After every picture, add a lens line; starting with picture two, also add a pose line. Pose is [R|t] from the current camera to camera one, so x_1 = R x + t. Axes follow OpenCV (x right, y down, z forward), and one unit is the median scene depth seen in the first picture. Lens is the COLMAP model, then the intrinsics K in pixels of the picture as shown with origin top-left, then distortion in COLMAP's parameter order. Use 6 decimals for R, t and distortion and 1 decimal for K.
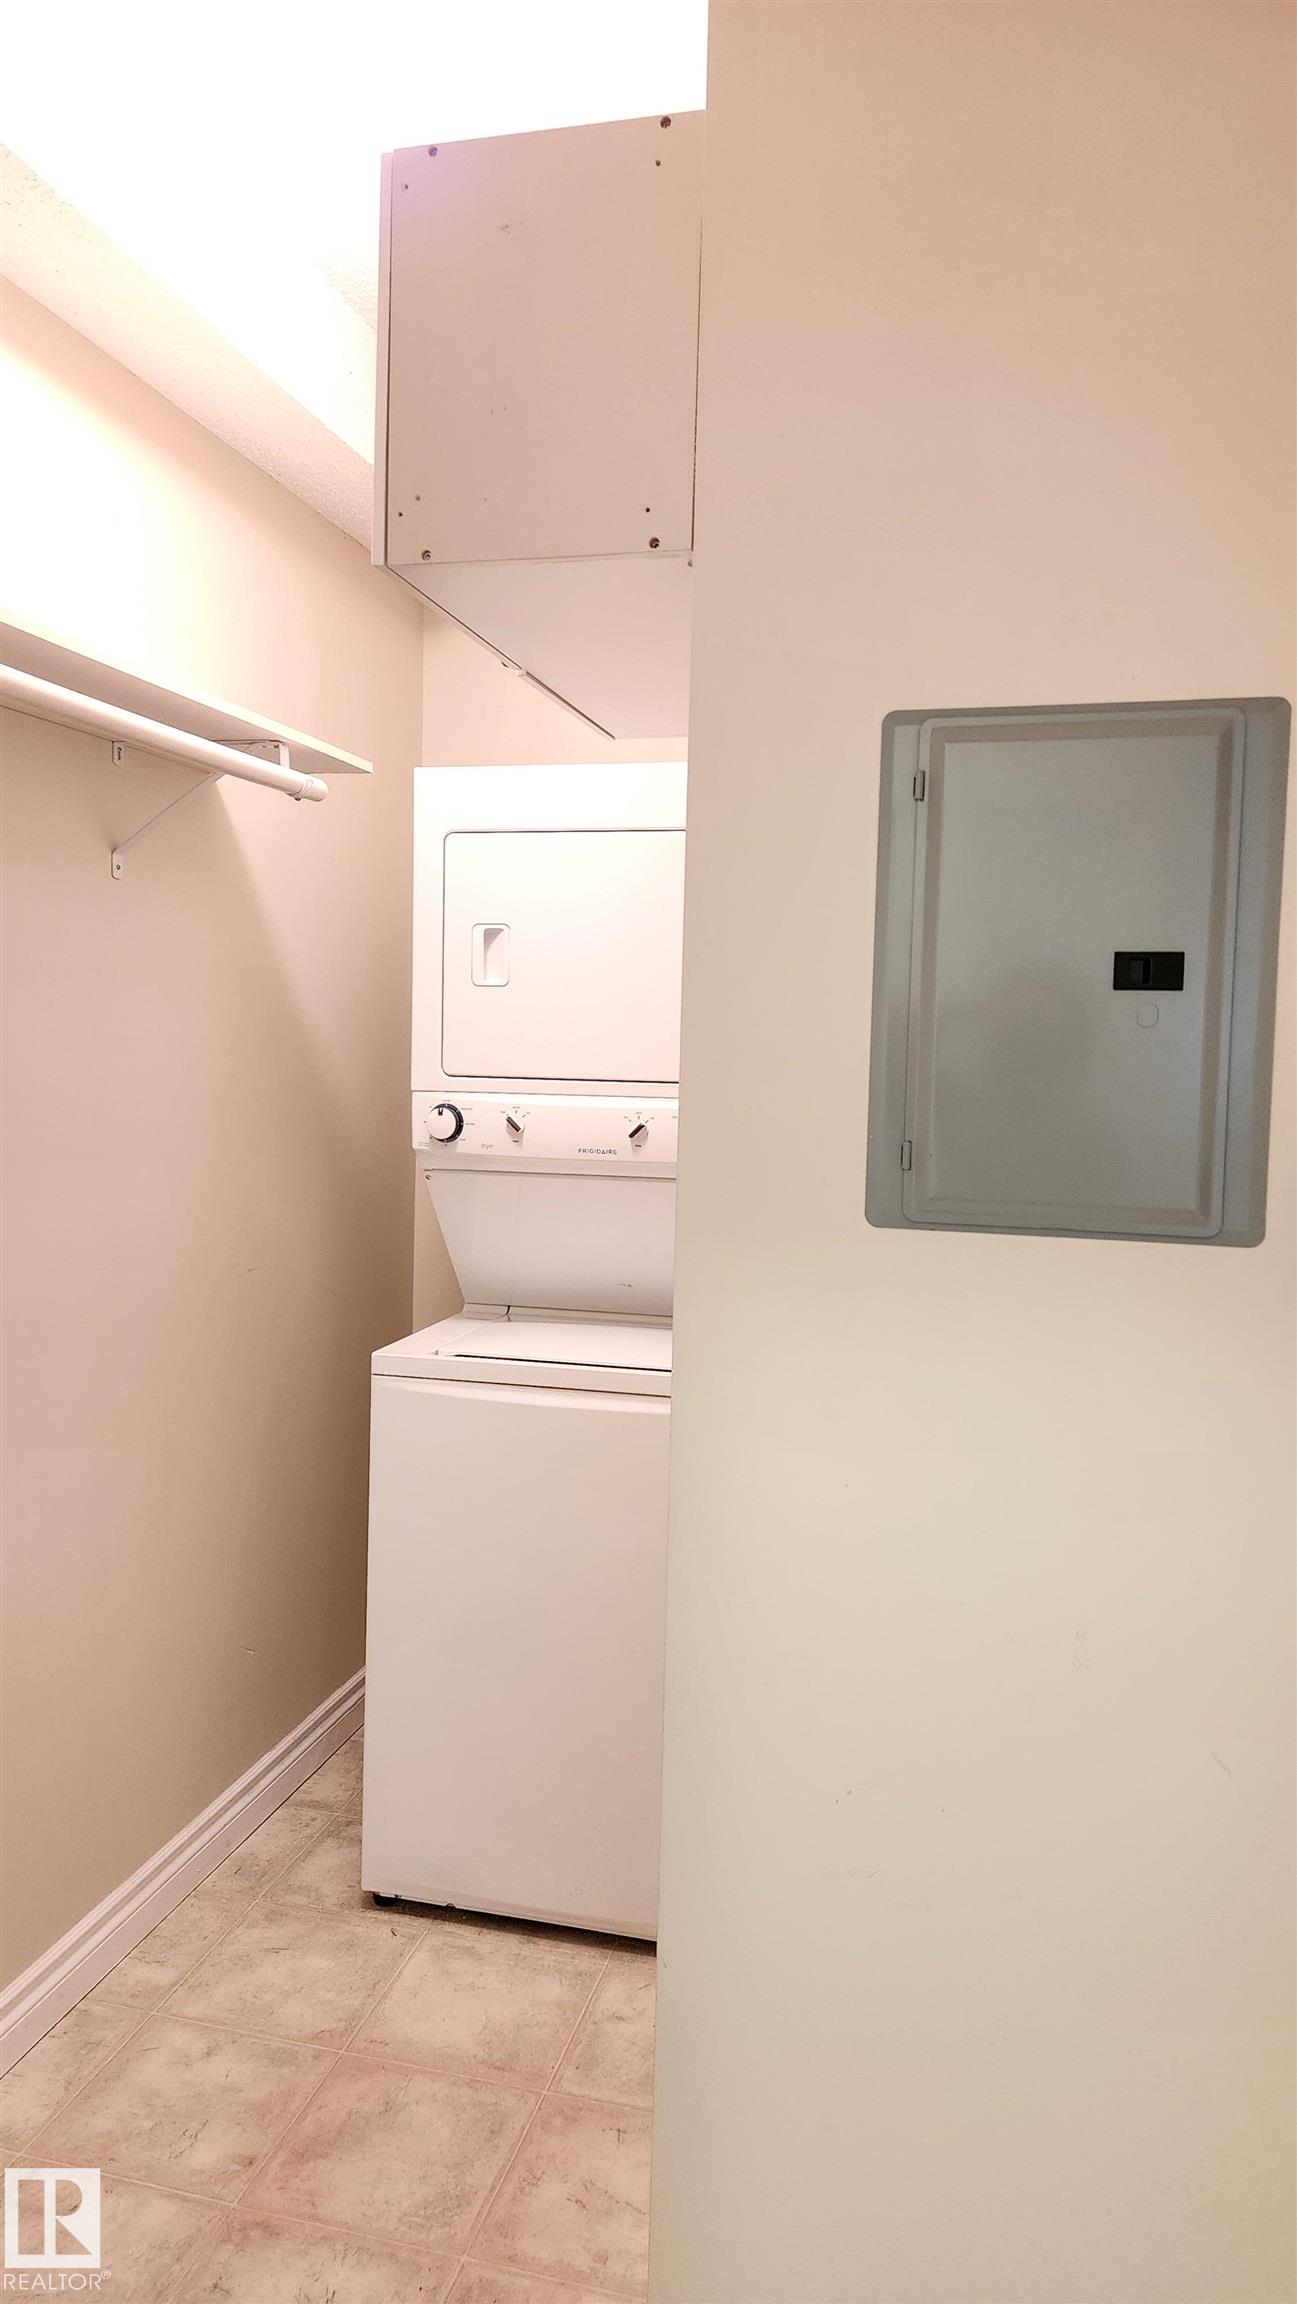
lens RADIAL K [[1535.1, 0, 644.0], [0, 1535.1, 1128.5], [0, 0, 1]] dist [0.089834, -0.092373]
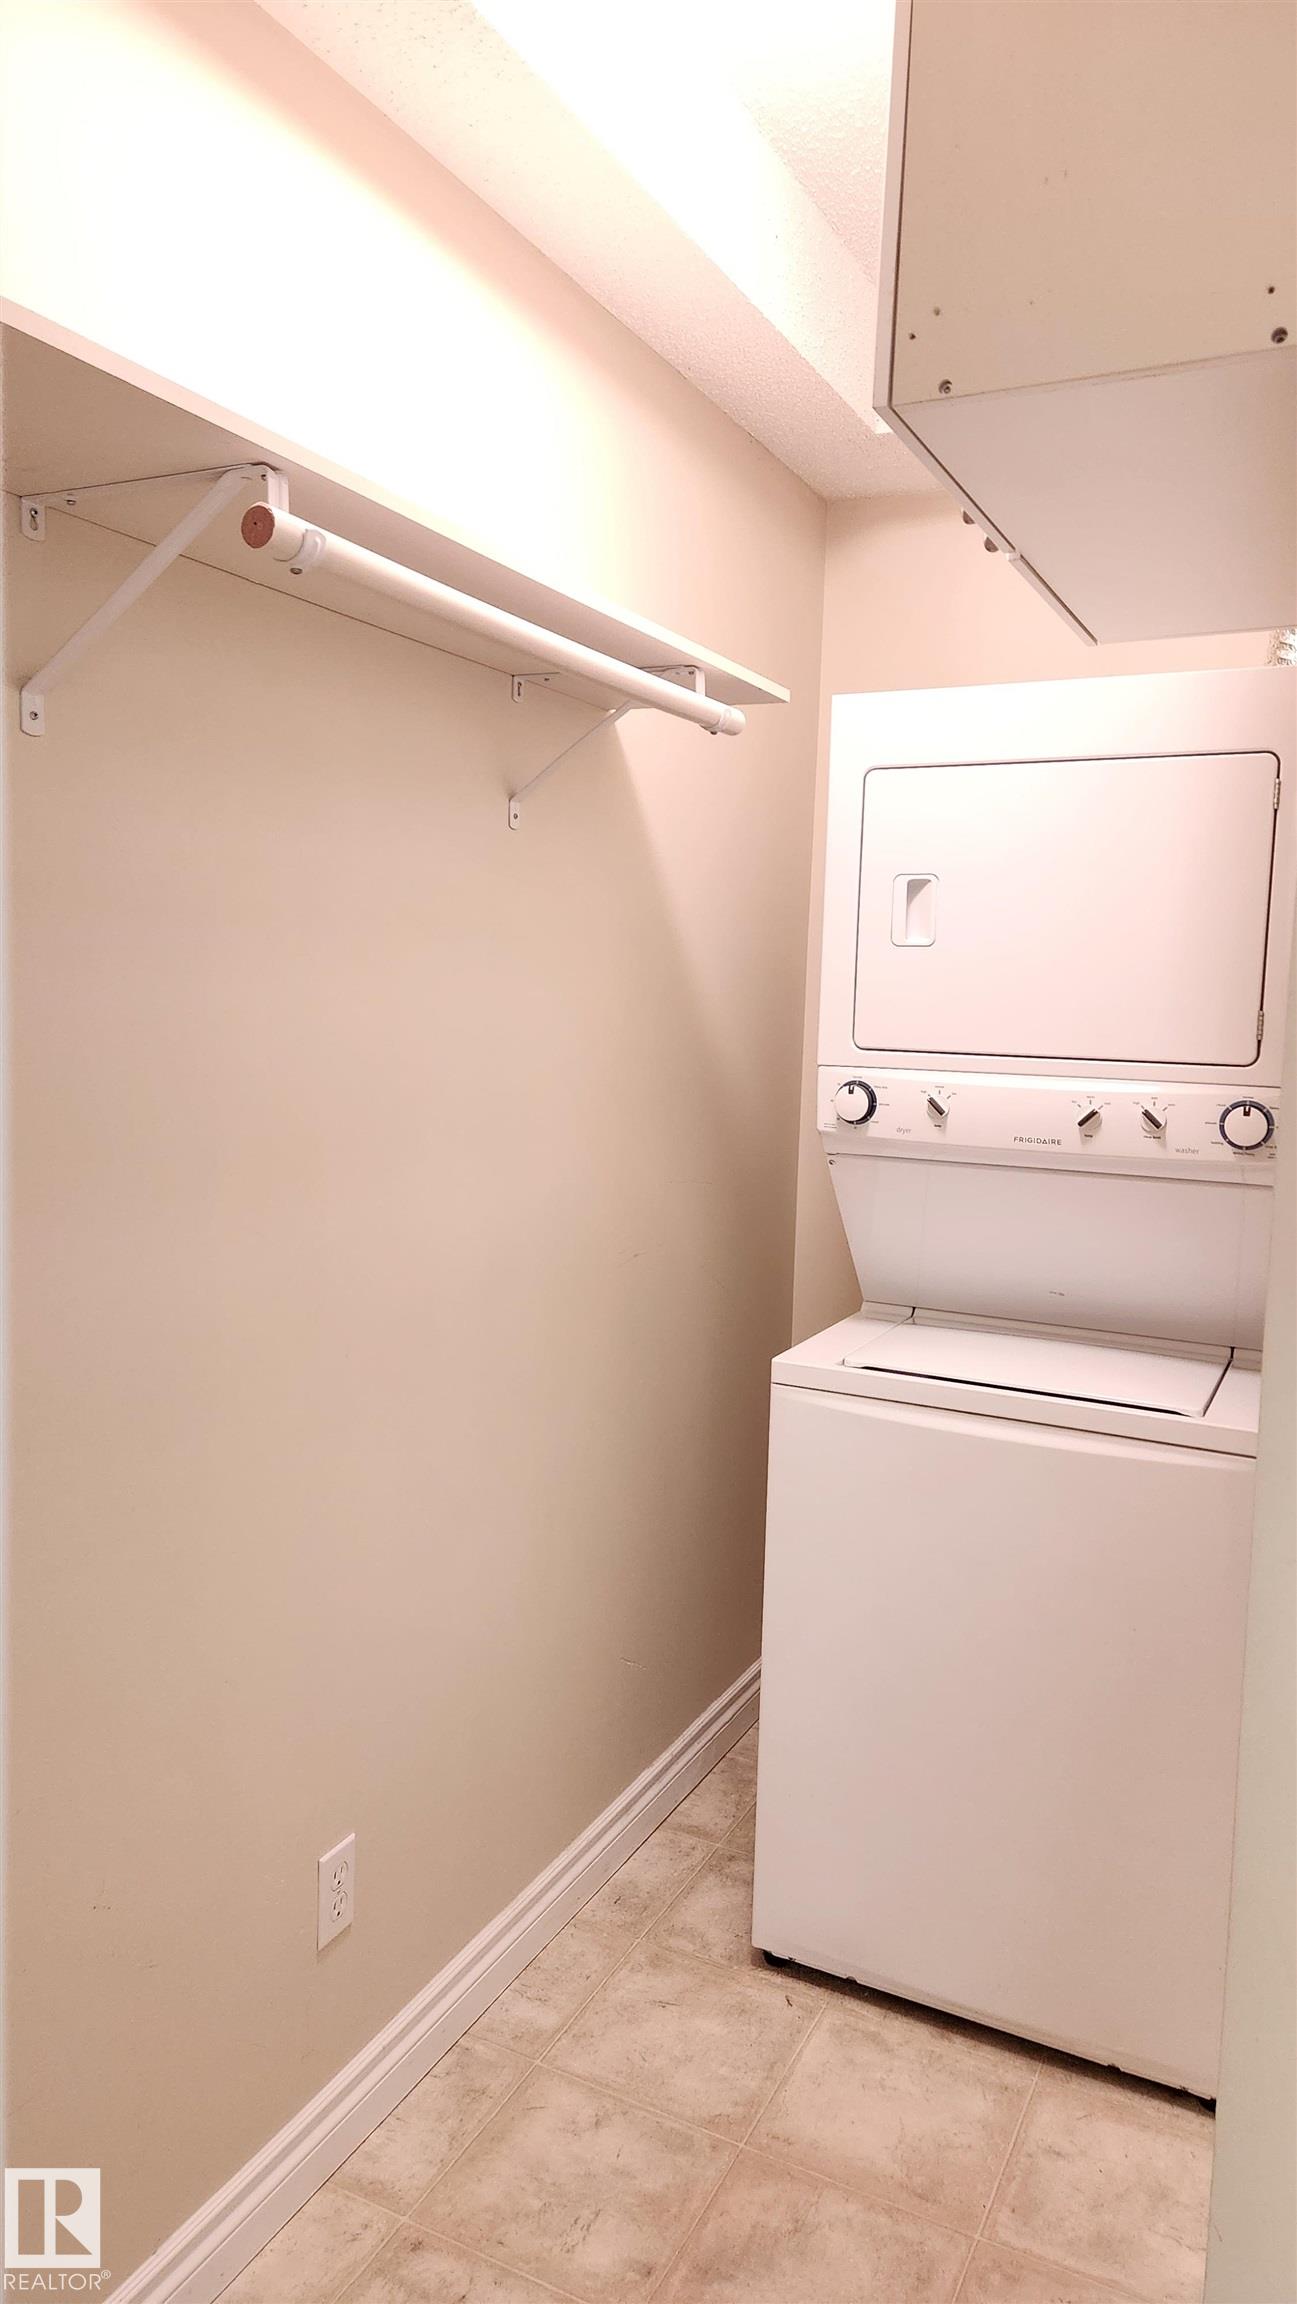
lens RADIAL K [[1531.4, 0, 639.6], [0, 1531.4, 1149.5], [0, 0, 1]] dist [0.092551, -0.094616]
pose [[0.977160, 0.029912, -0.210389, -0.071929], [-0.020762, 0.998746, 0.045566, -0.015867], [0.211488, -0.040157, 0.976555, 0.126701]]
